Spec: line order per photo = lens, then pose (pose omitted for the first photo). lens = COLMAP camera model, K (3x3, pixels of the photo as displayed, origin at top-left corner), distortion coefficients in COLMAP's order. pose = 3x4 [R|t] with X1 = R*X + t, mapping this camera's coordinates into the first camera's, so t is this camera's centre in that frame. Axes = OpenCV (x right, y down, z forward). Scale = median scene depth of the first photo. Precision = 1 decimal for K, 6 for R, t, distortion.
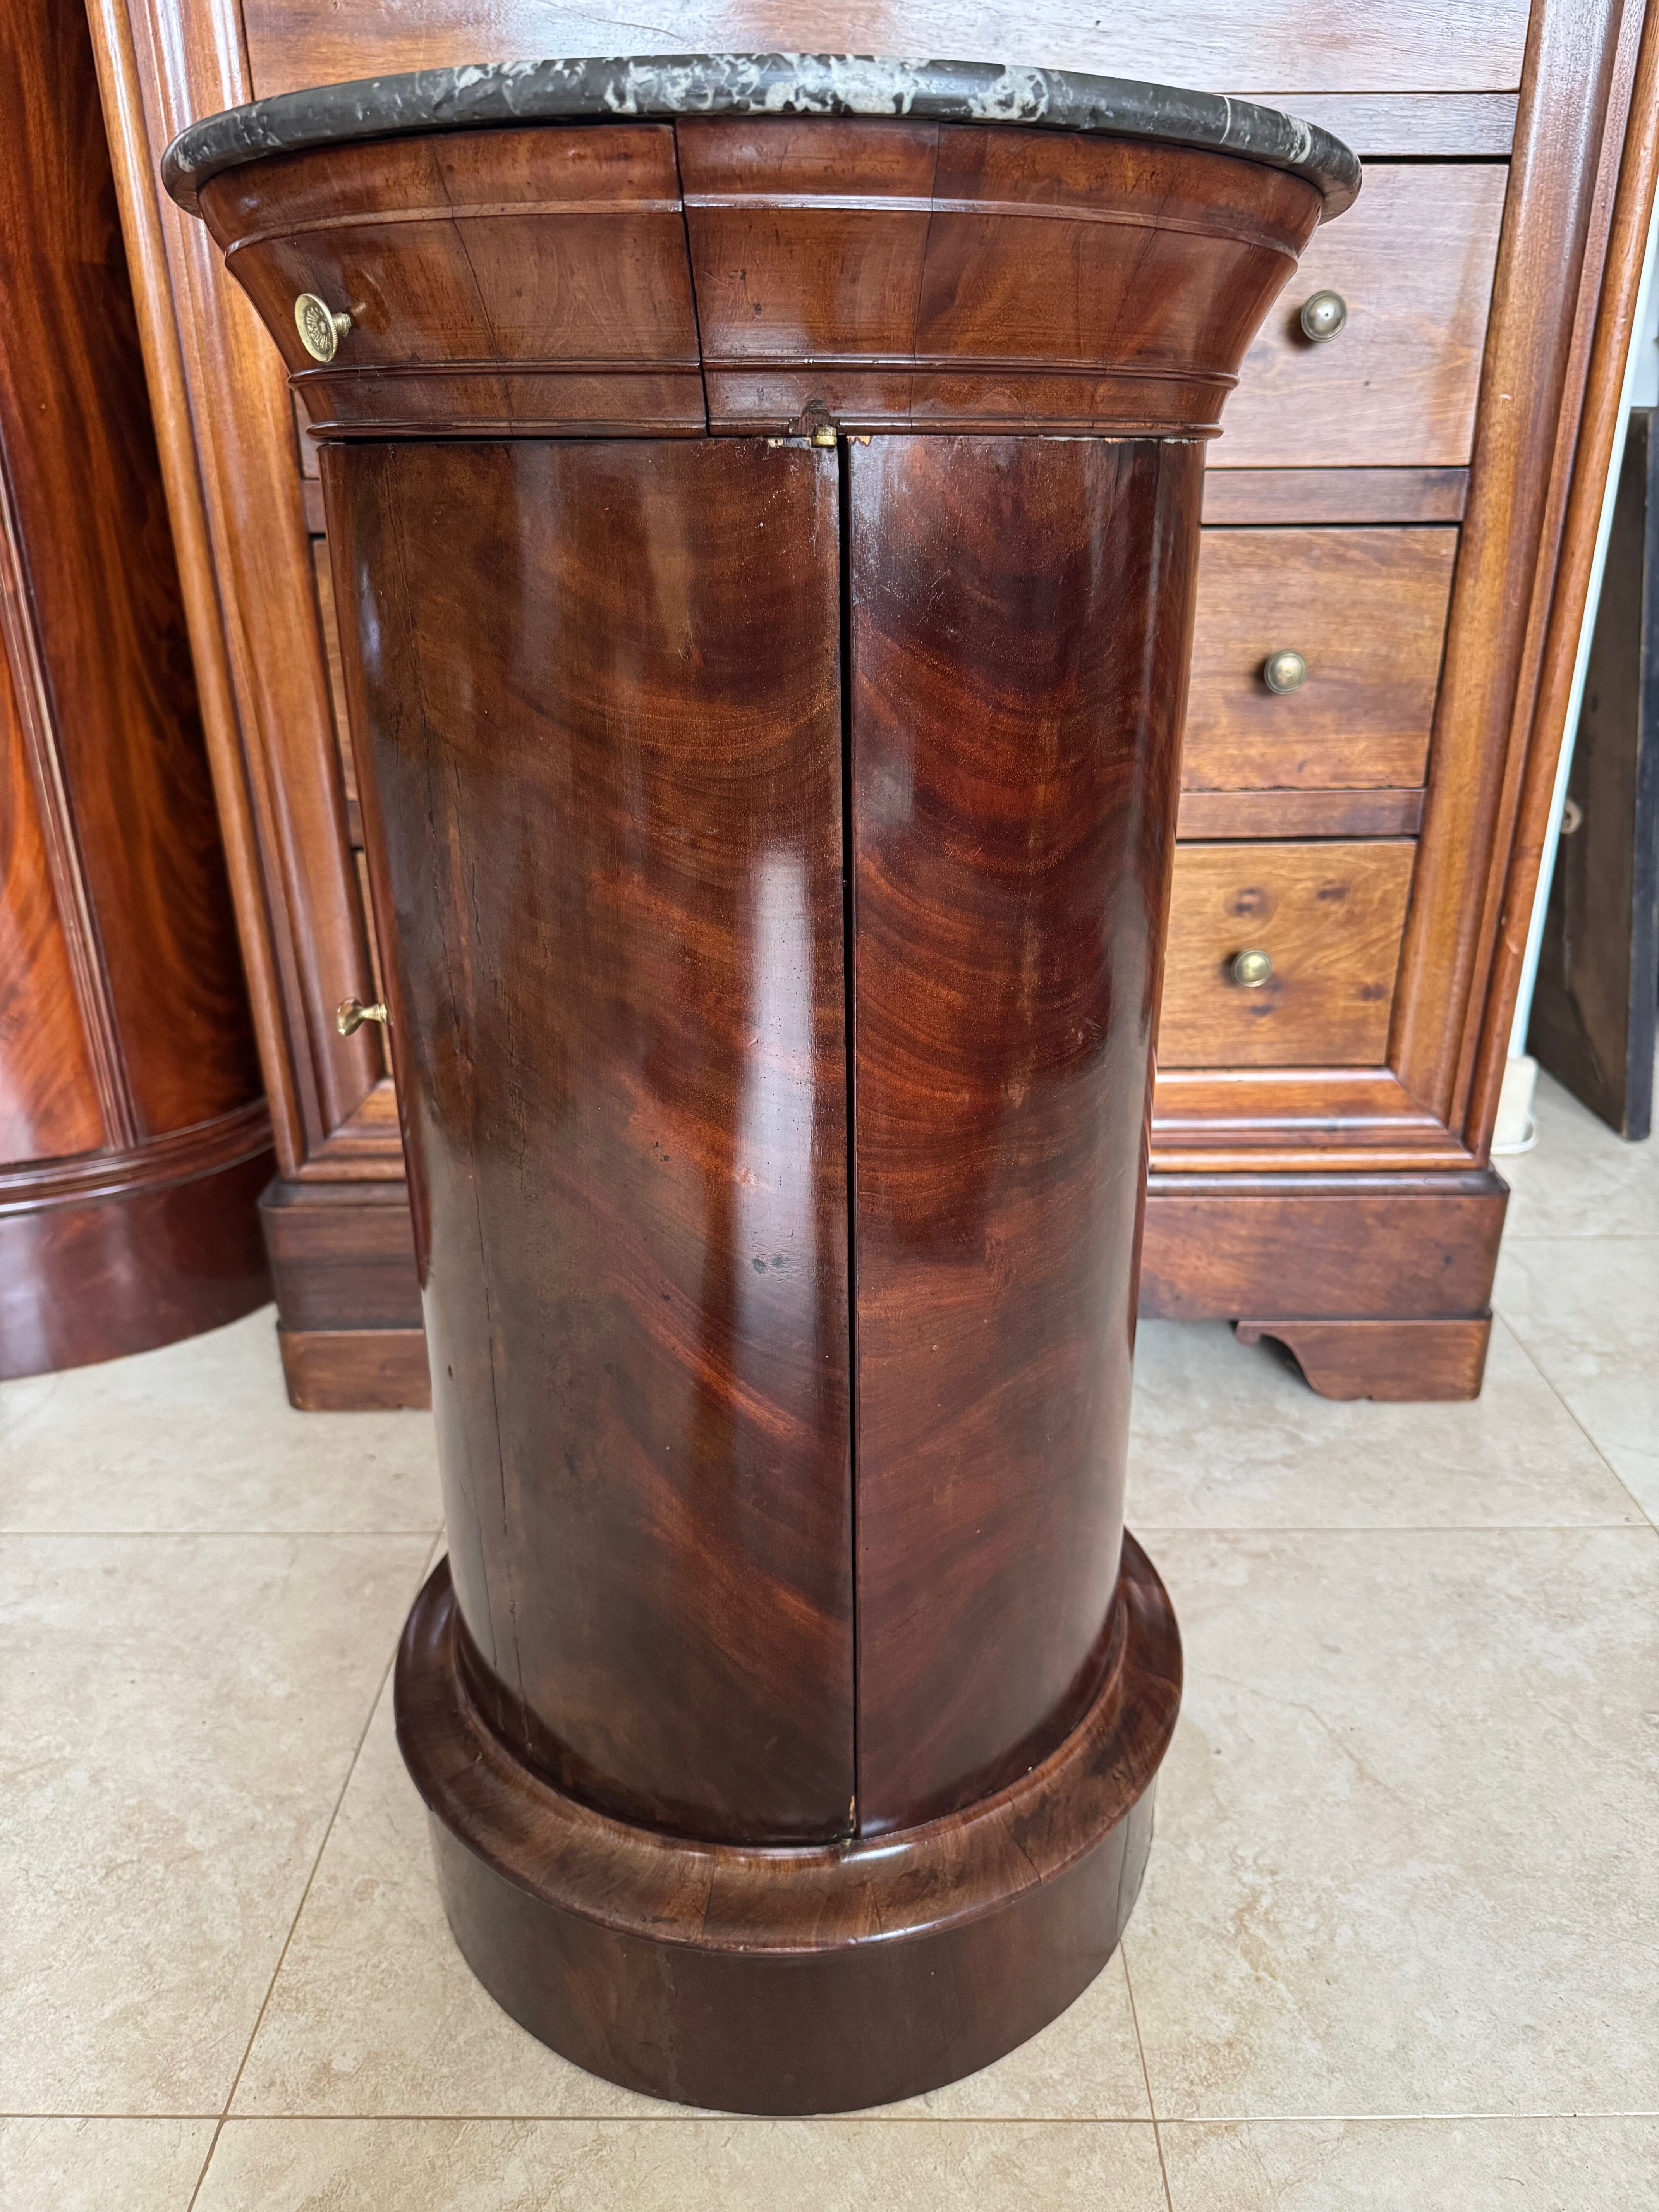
lens RADIAL K [[1601.2, 0, 827.0], [0, 1601.2, 1120.4], [0, 0, 1]] dist [-0.012914, -0.002235]
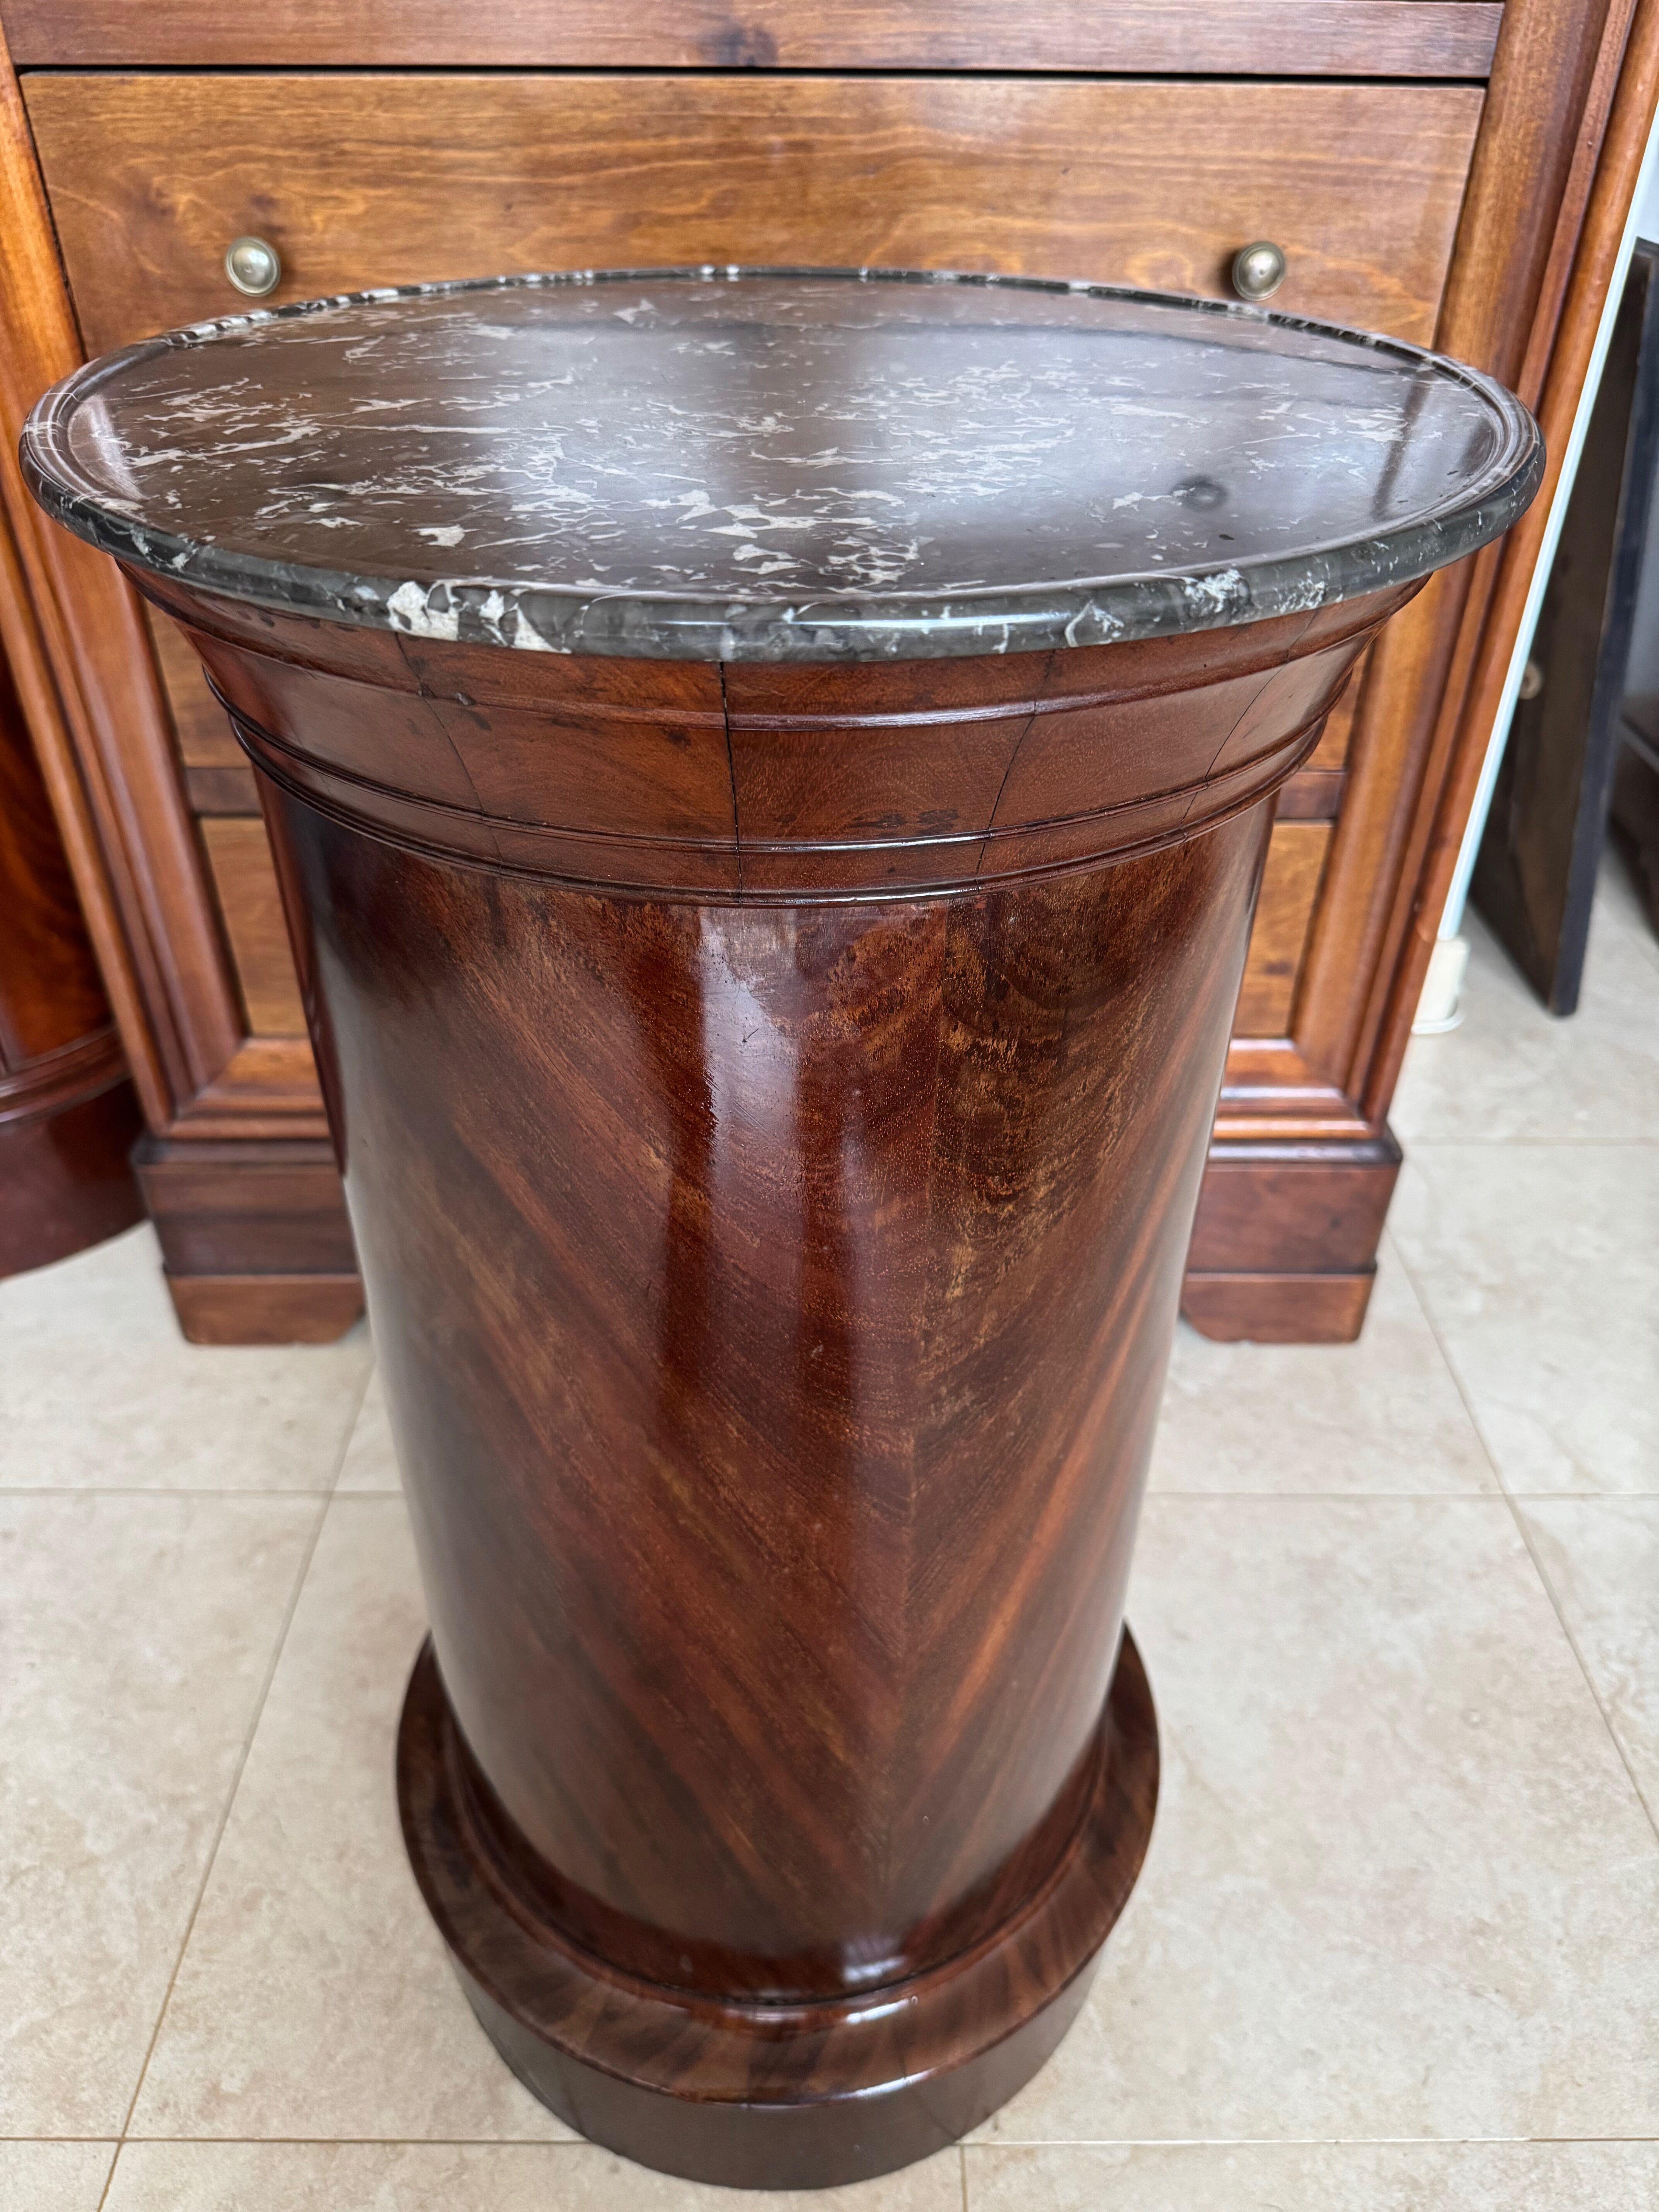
lens RADIAL K [[1614.3, 0, 824.7], [0, 1614.3, 1114.7], [0, 0, 1]] dist [-0.013872, -0.002860]
pose [[0.999800, 0.009284, 0.017711, 0.062575], [-0.012895, 0.976266, 0.216193, -0.238890], [-0.015284, -0.216378, 0.976190, 0.045988]]
